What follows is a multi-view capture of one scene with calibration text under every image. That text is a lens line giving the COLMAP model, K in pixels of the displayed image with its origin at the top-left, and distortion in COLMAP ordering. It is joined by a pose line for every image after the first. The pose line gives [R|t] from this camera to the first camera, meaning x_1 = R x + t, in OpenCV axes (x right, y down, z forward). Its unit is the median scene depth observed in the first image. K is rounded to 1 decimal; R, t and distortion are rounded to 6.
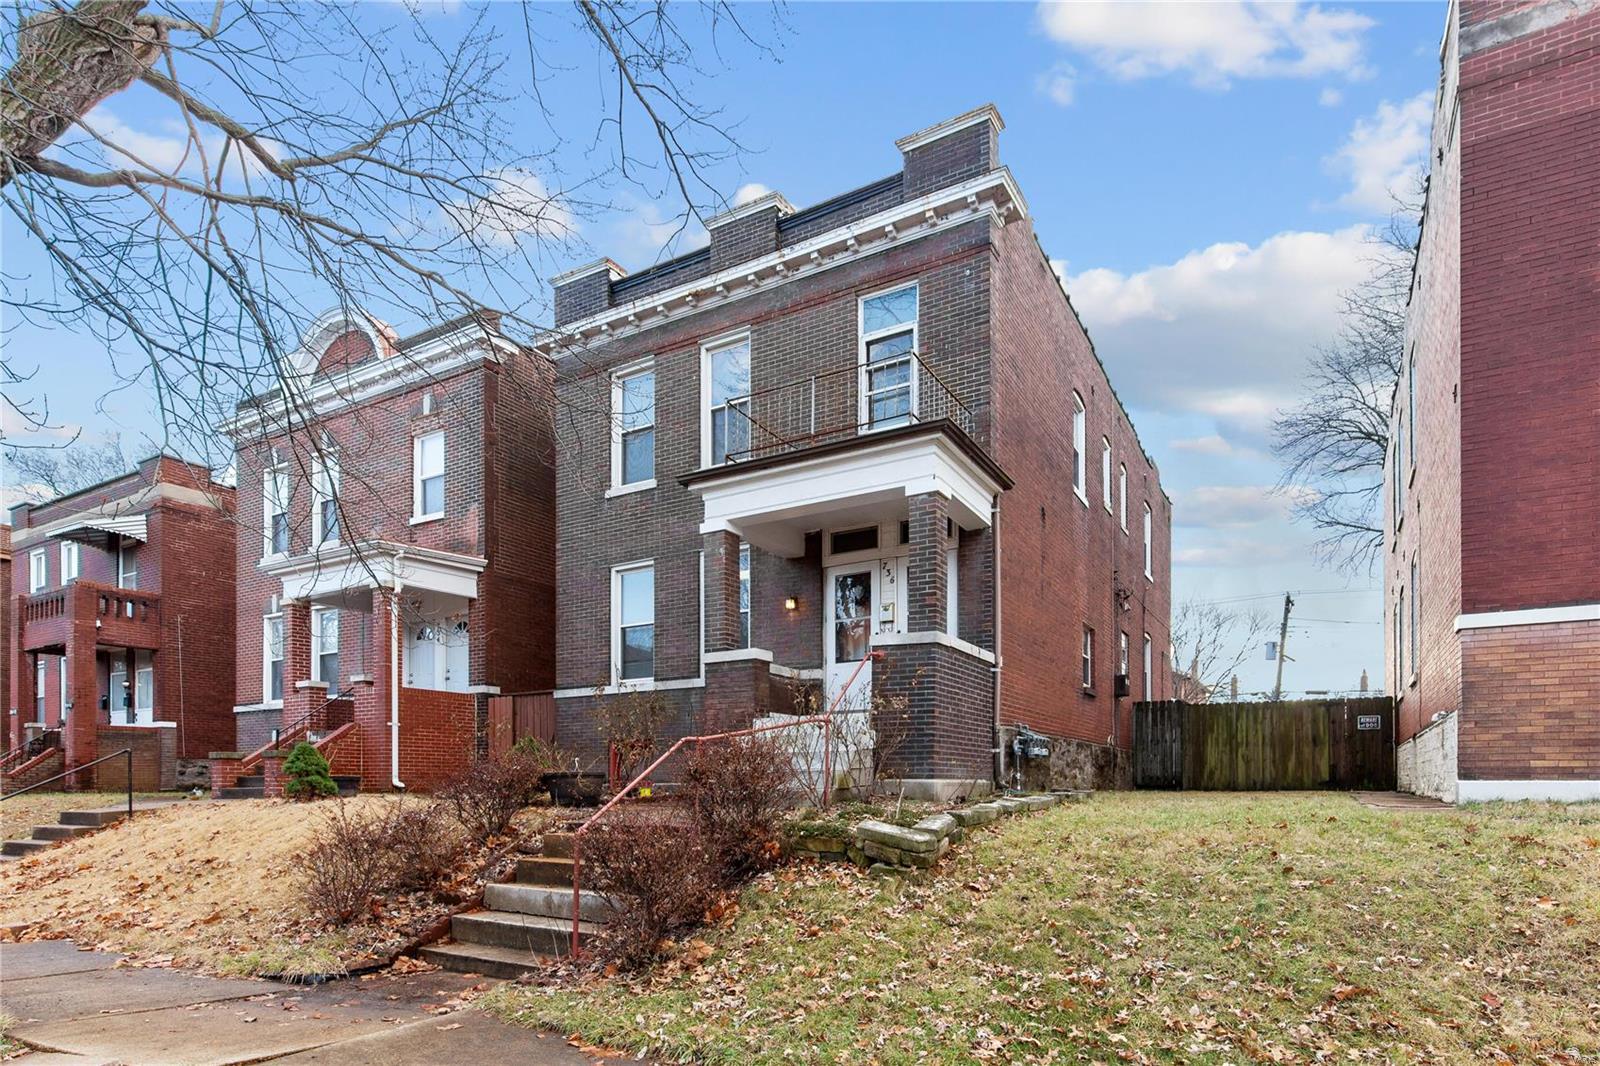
lens RADIAL K [[732.6, 0, 805.0], [0, 732.6, 525.4], [0, 0, 1]] dist [0.010003, -0.000196]
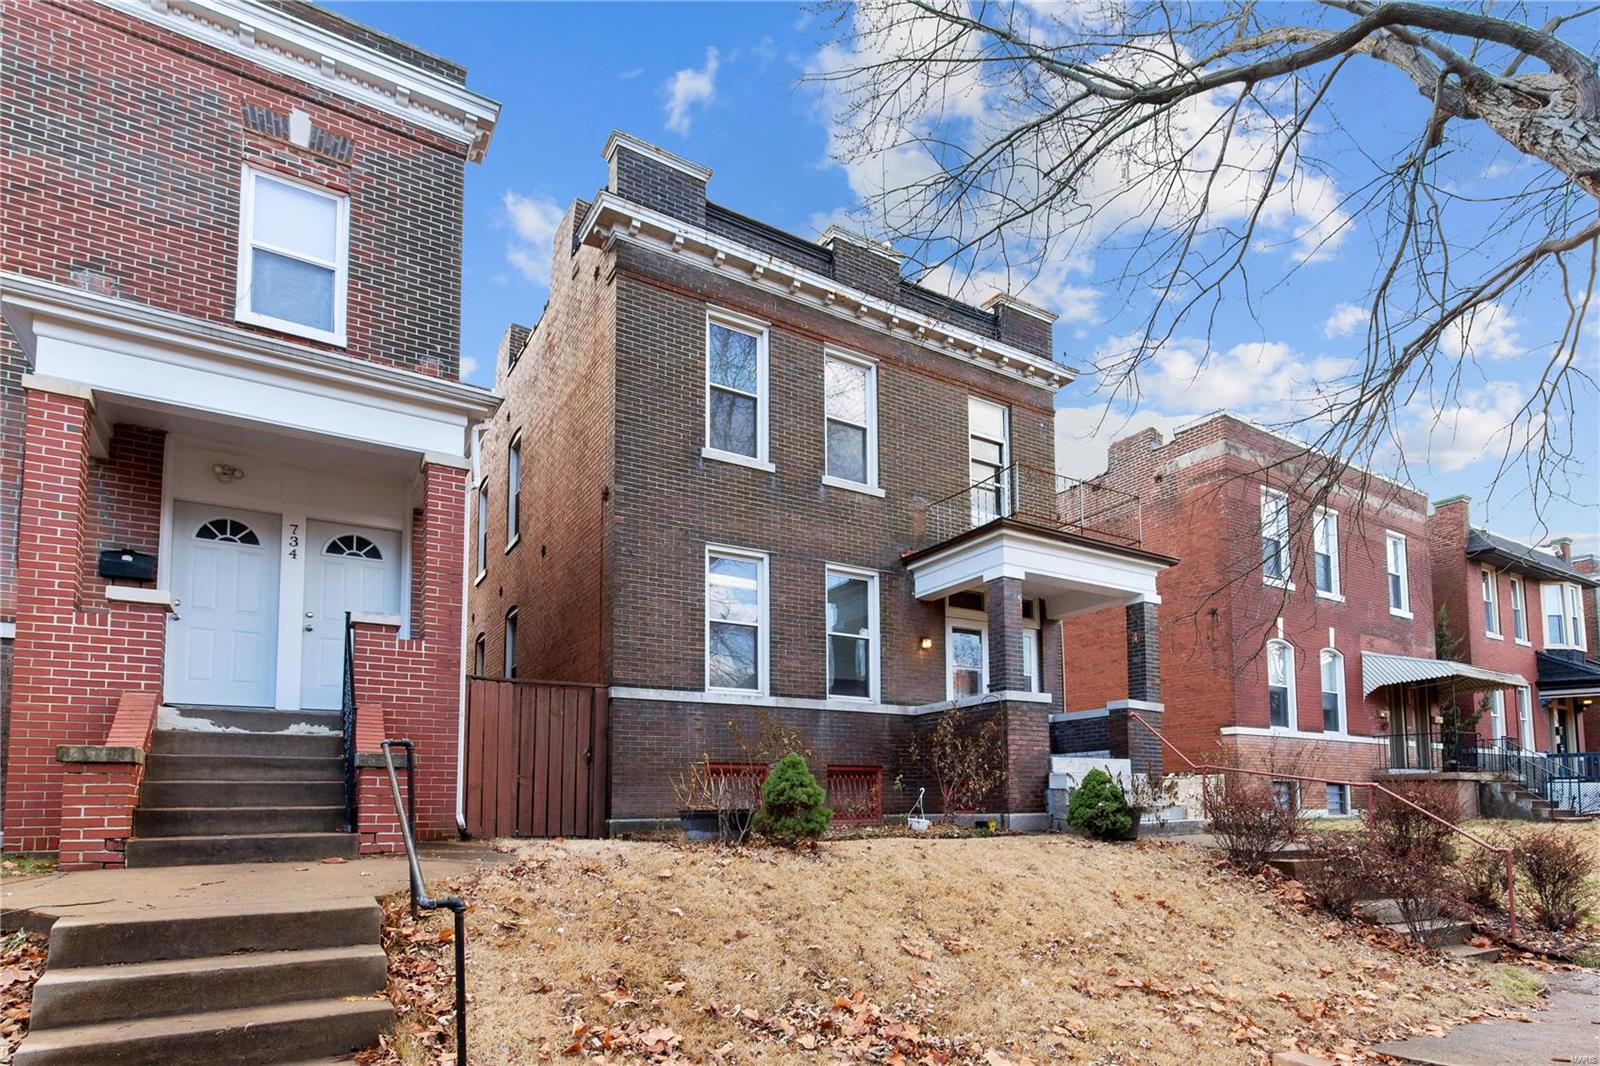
lens RADIAL K [[712.1, 0, 842.4], [0, 712.1, 535.2], [0, 0, 1]] dist [0.013398, 0.000032]
pose [[0.554585, 0.290650, 0.779716, -0.796376], [-0.271953, 0.948870, -0.160274, 0.130760], [-0.786433, -0.123160, 0.605272, 0.399502]]
